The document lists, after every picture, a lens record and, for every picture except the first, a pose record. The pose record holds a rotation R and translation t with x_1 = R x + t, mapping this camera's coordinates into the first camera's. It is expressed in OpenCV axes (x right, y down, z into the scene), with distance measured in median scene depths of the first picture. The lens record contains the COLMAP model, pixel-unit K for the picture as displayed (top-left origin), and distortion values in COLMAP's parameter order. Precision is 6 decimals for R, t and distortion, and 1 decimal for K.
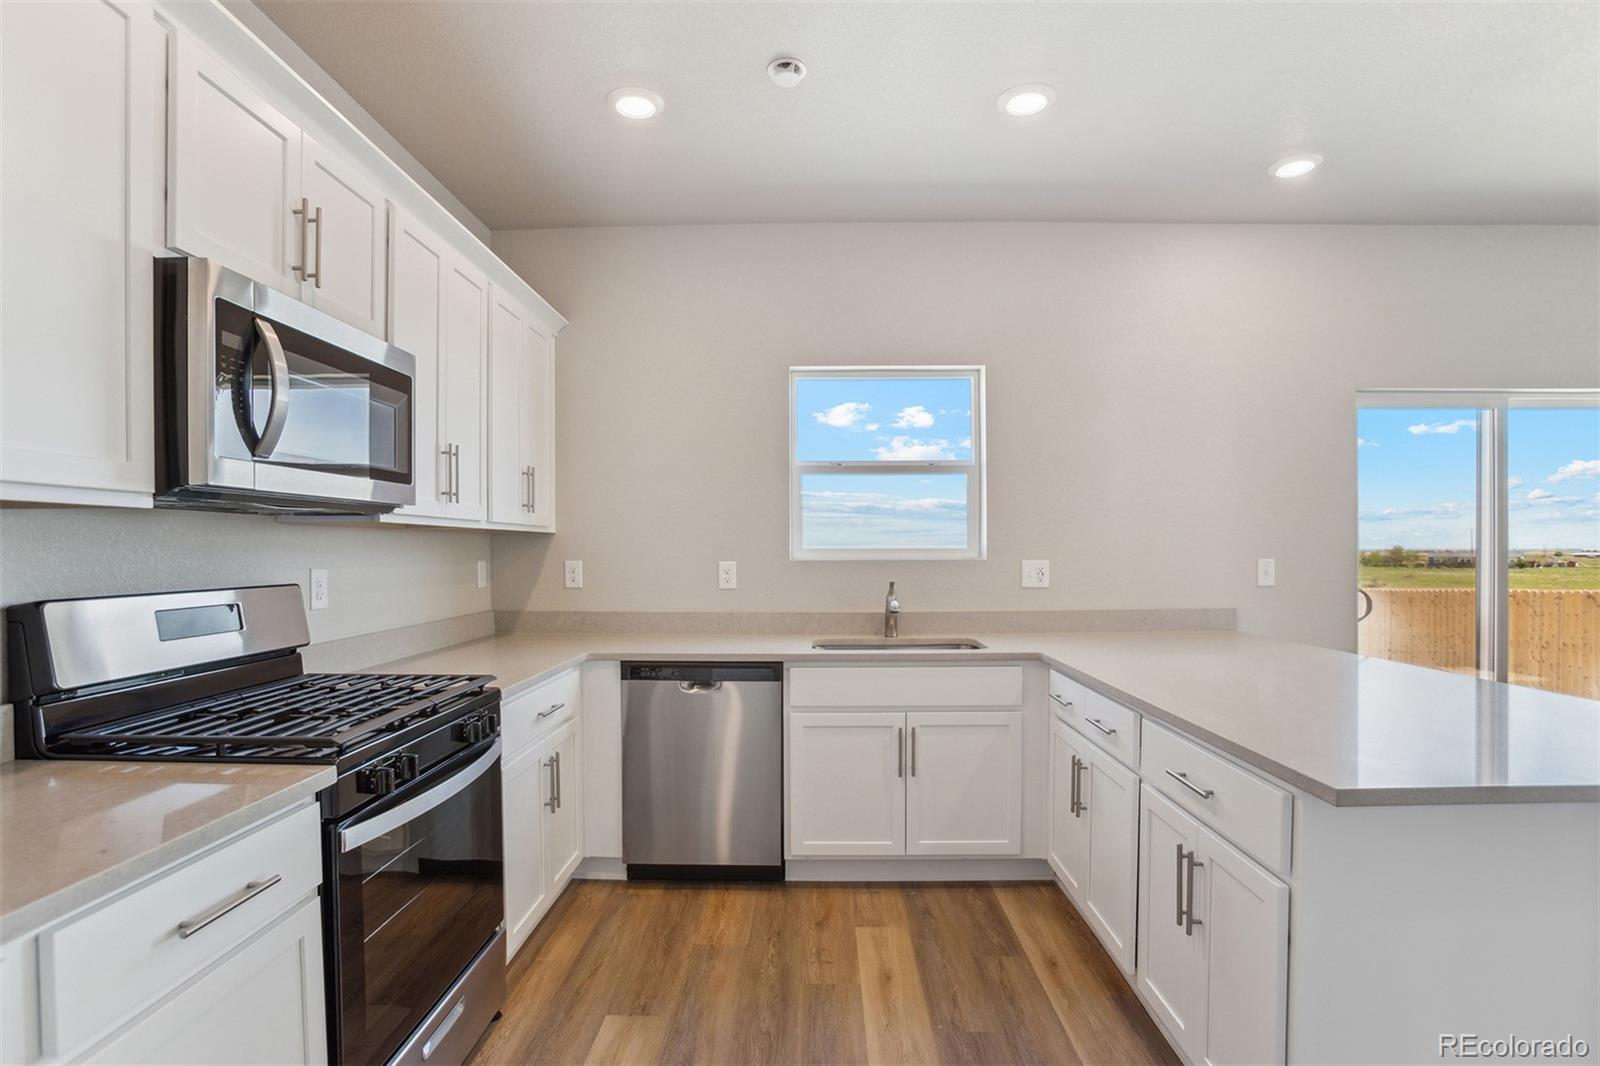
lens RADIAL K [[801.1, 0, 798.8], [0, 801.1, 555.9], [0, 0, 1]] dist [-0.036769, 0.001122]
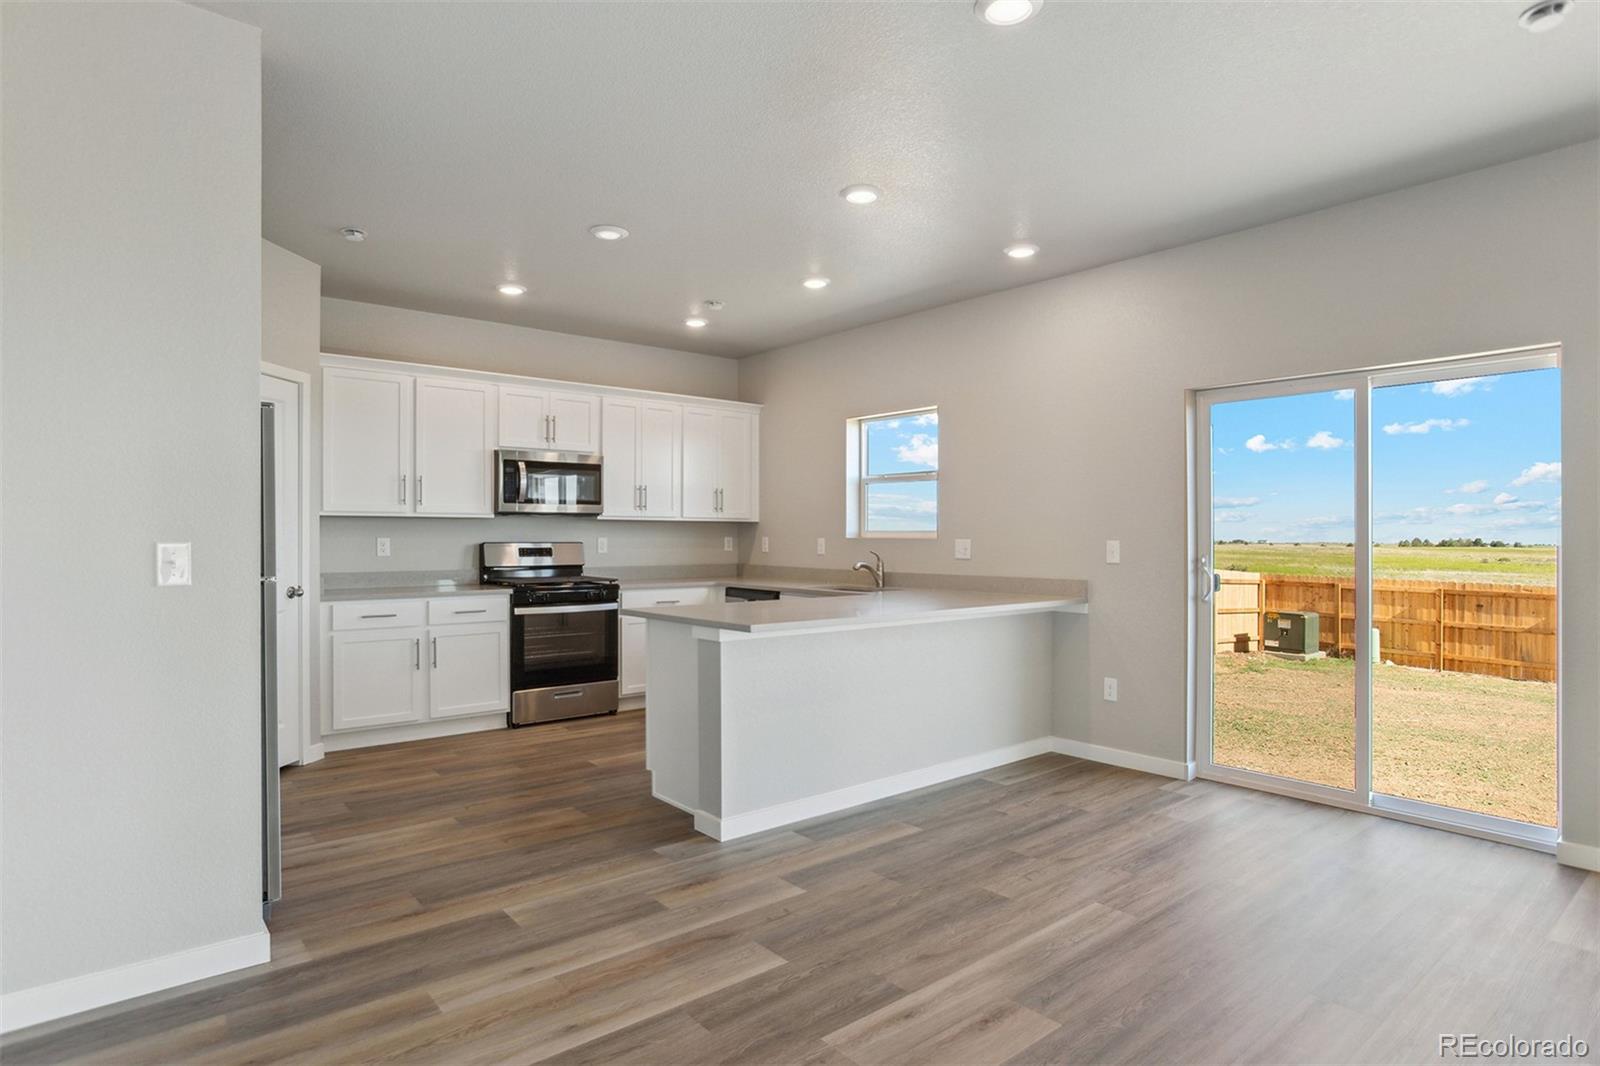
lens RADIAL K [[857.1, 0, 800.0], [0, 857.1, 533.0], [0, 0, 1]] dist [-0.044115, 0.001339]
pose [[0.660453, 0.005600, -0.750847, 1.538410], [-0.013449, 0.999900, -0.004372, 0.004512], [0.750747, 0.012986, 0.660462, -0.277377]]
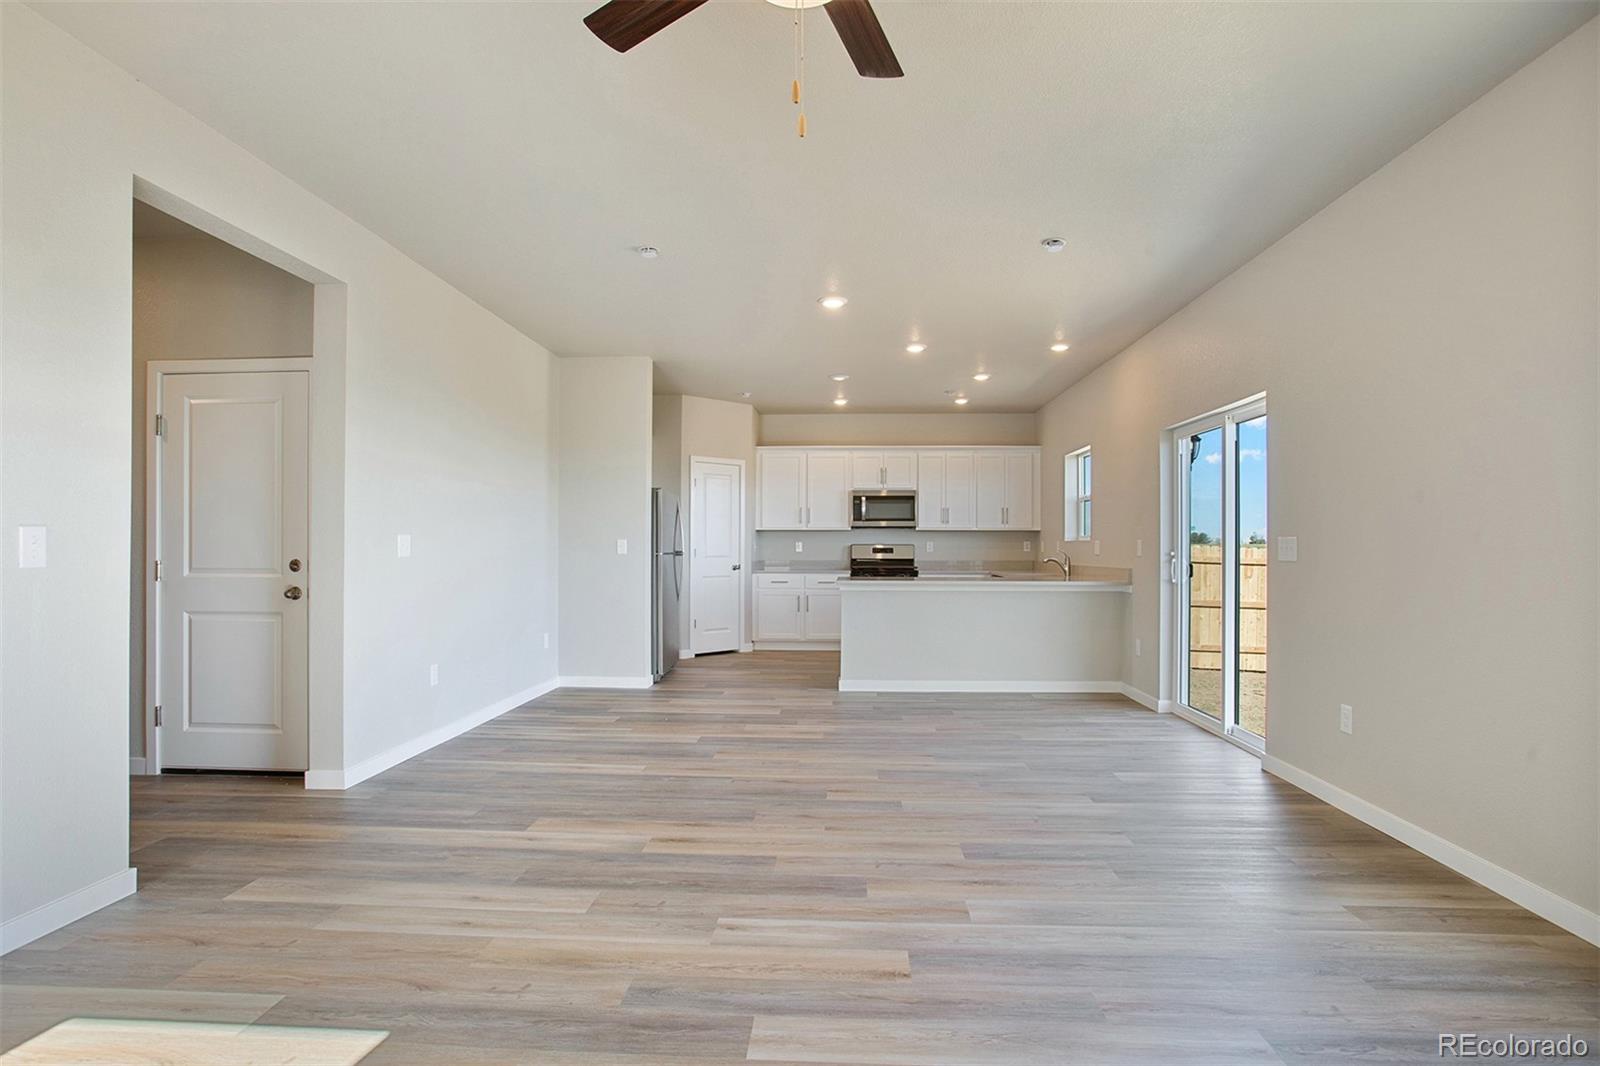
lens RADIAL K [[823.3, 0, 807.3], [0, 823.3, 533.3], [0, 0, 1]] dist [-0.024127, 0.001519]
pose [[-0.029246, -0.009945, -0.999523, 2.886806], [-0.012574, 0.999875, -0.009581, 0.017409], [0.999493, 0.012287, -0.029367, 0.415667]]
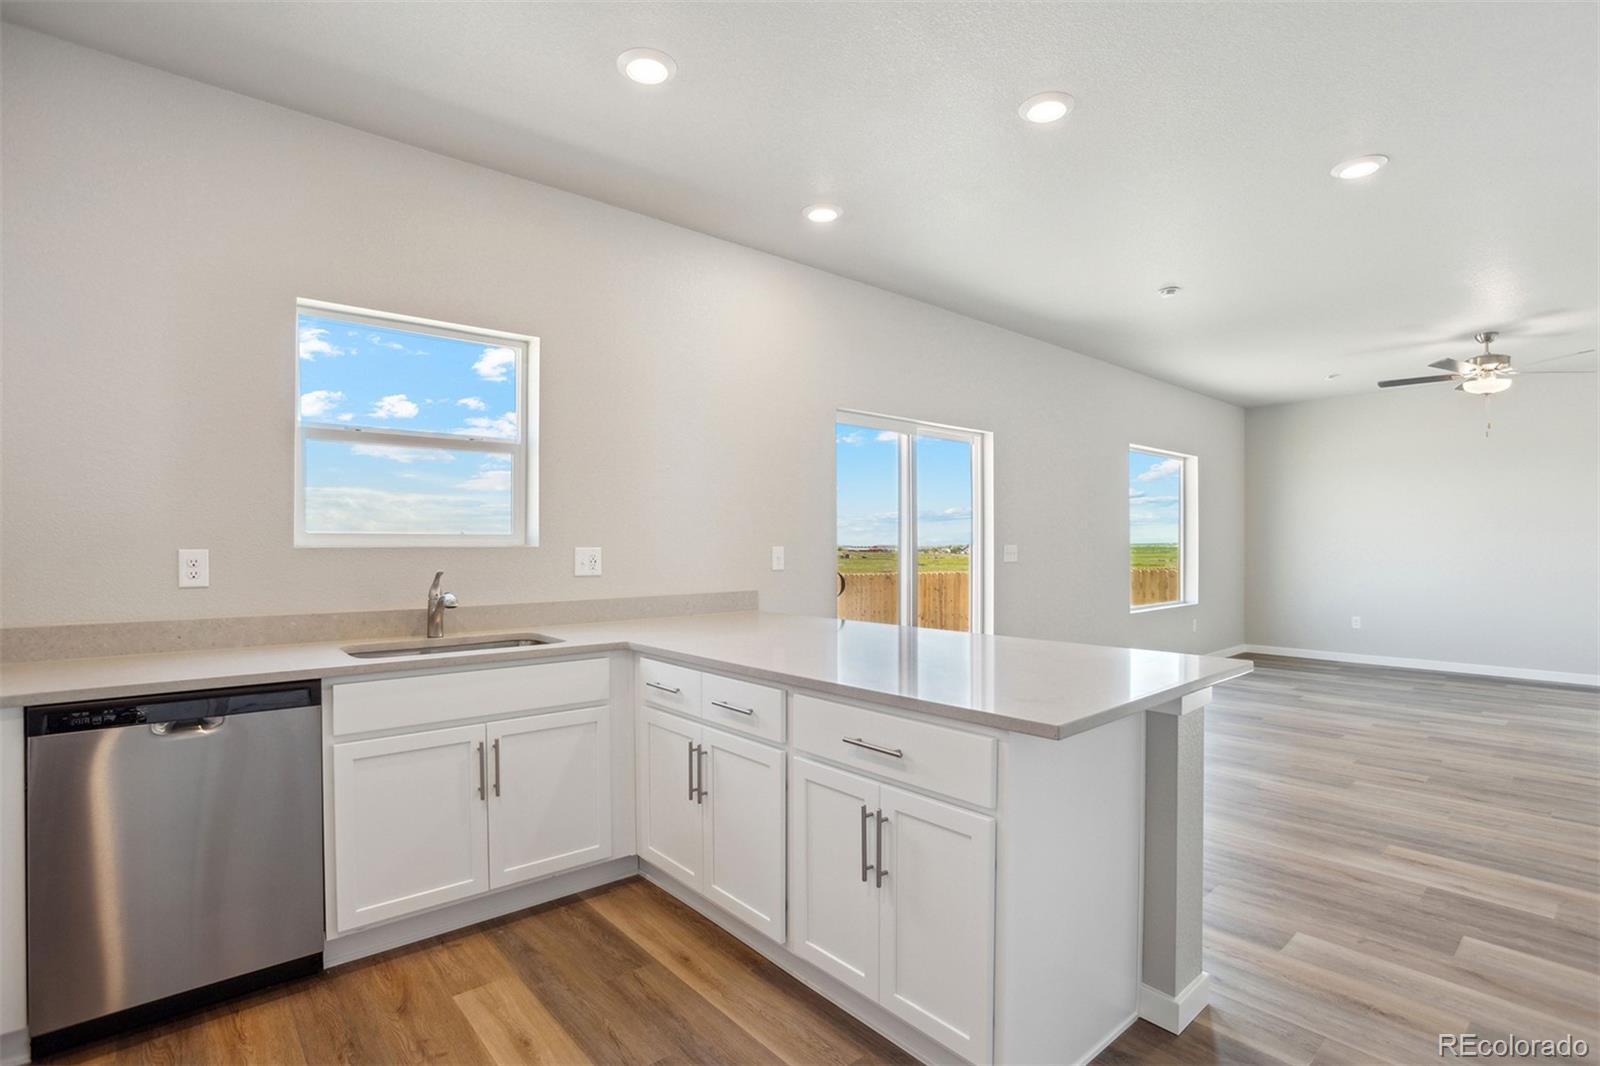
lens RADIAL K [[774.6, 0, 804.0], [0, 774.6, 536.4], [0, 0, 1]] dist [-0.059478, 0.029379]
pose [[0.743661, 0.010657, 0.668472, -0.163498], [0.002256, 0.999827, -0.018450, 0.011910], [-0.668553, 0.015229, 0.743509, 0.162593]]
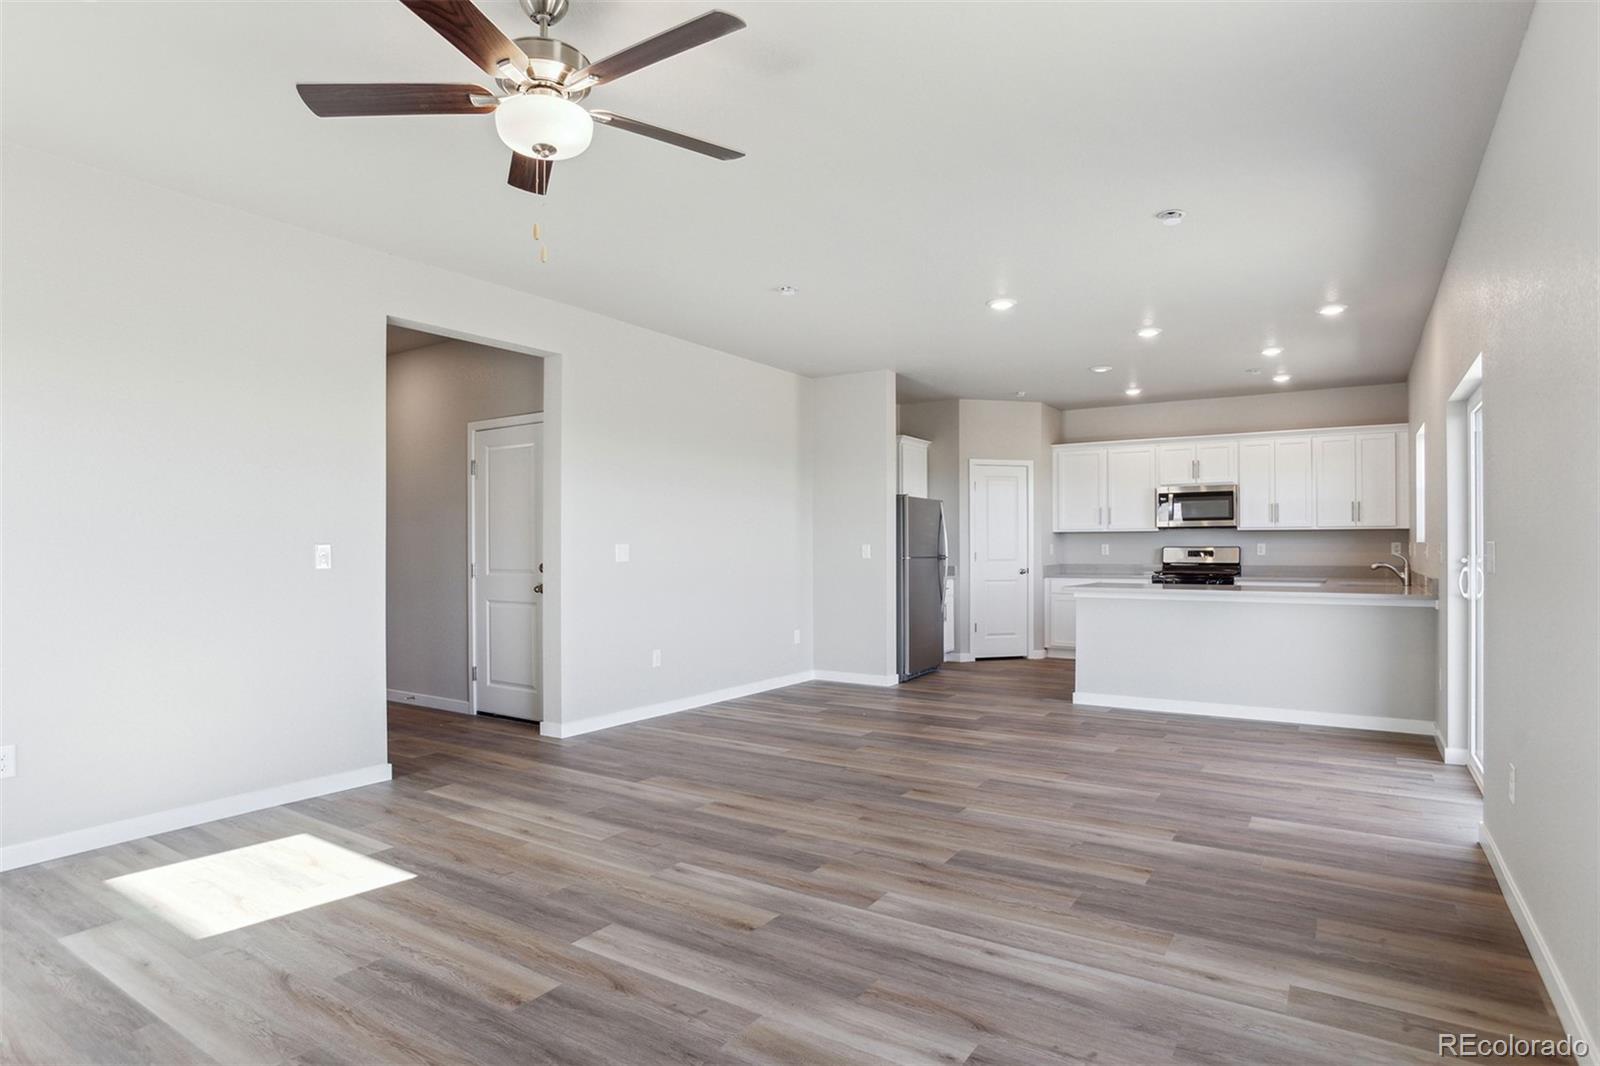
lens RADIAL K [[857.1, 0, 800.0], [0, 857.1, 533.0], [0, 0, 1]] dist [-0.044115, 0.001339]
pose [[-0.521668, -0.006420, -0.853124, 2.876258], [-0.004429, 0.999979, -0.004817, -0.001917], [0.853137, 0.001266, -0.521686, 0.987075]]
